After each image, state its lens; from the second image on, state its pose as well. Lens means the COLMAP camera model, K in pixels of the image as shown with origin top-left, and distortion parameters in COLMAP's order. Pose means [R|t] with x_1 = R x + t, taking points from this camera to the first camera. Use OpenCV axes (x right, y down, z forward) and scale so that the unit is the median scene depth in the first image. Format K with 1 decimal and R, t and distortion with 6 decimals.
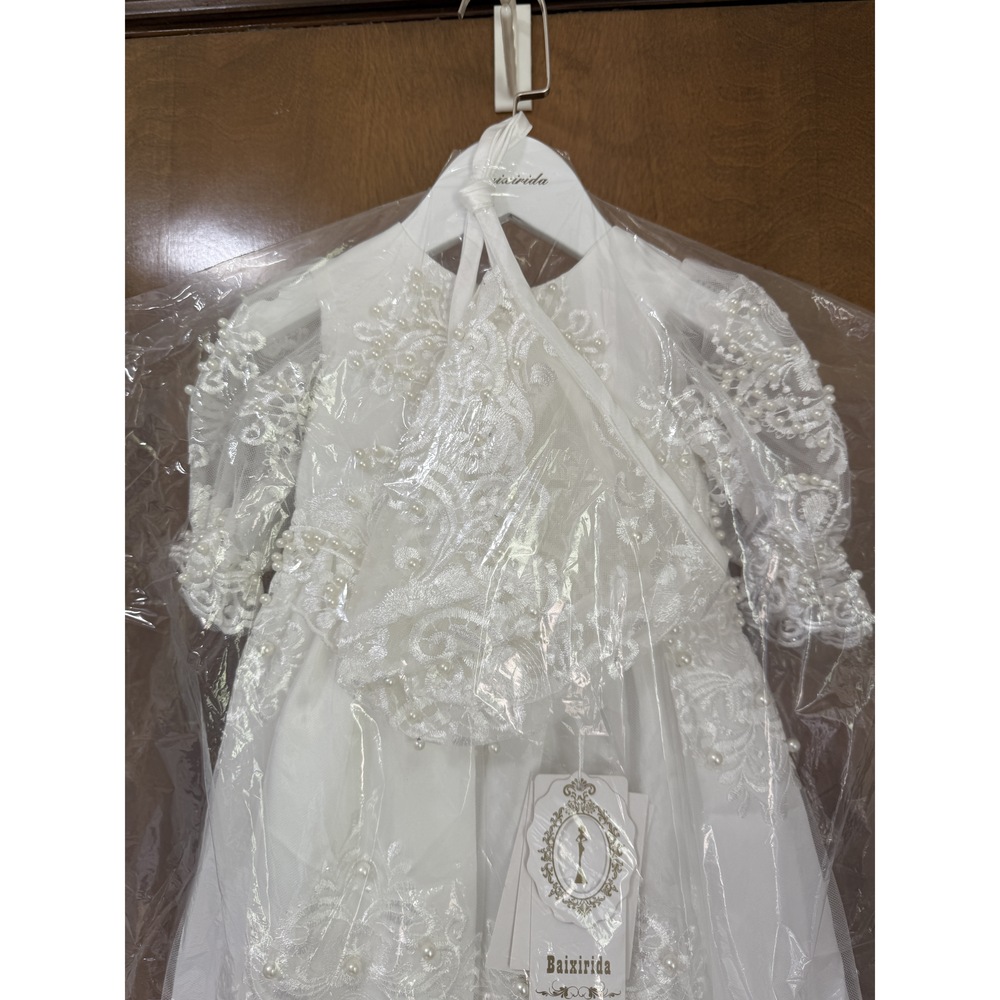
lens RADIAL K [[851.8, 0, 466.1], [0, 851.8, 478.9], [0, 0, 1]] dist [0.010037, -0.016547]
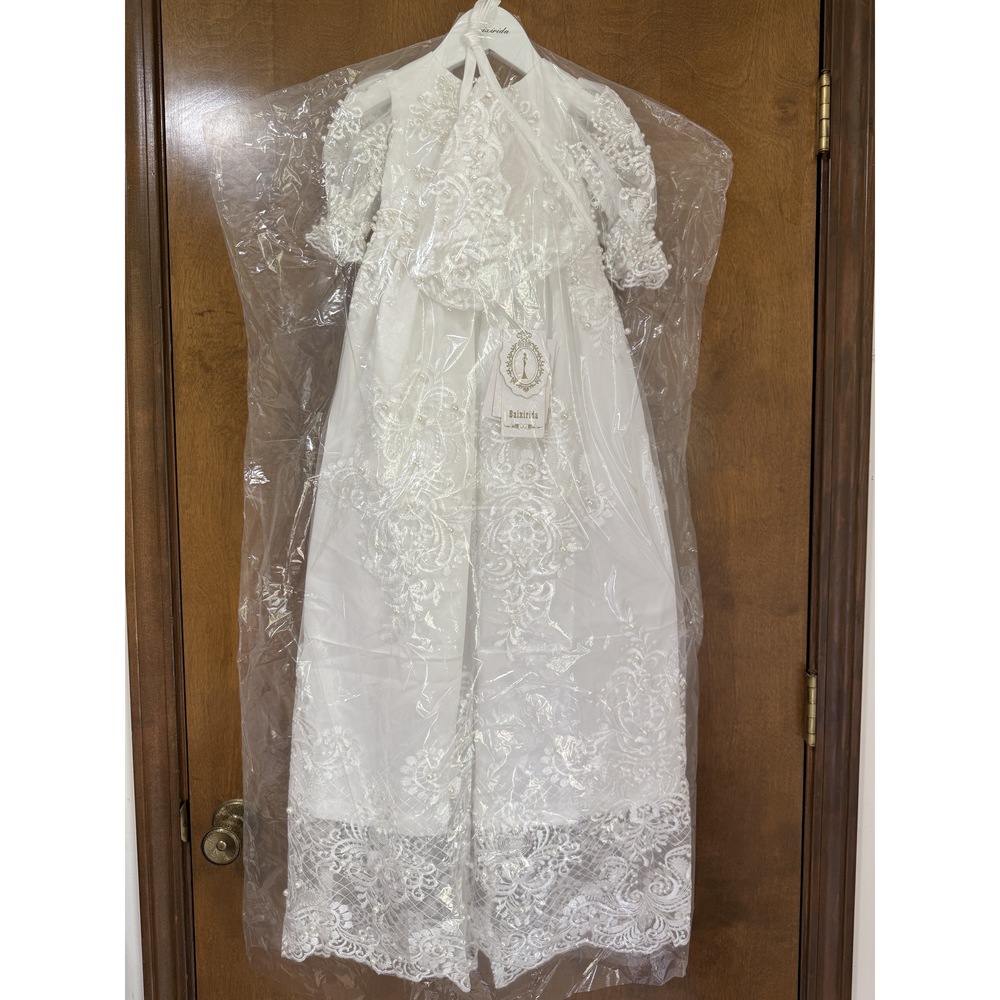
lens RADIAL K [[851.8, 0, 482.5], [0, 851.8, 503.8], [0, 0, 1]] dist [0.010037, -0.016547]
pose [[0.995590, -0.010876, 0.093182, -0.162823], [-0.000727, 0.992333, 0.123590, 0.493896], [-0.093811, -0.123113, 0.987949, -1.077417]]
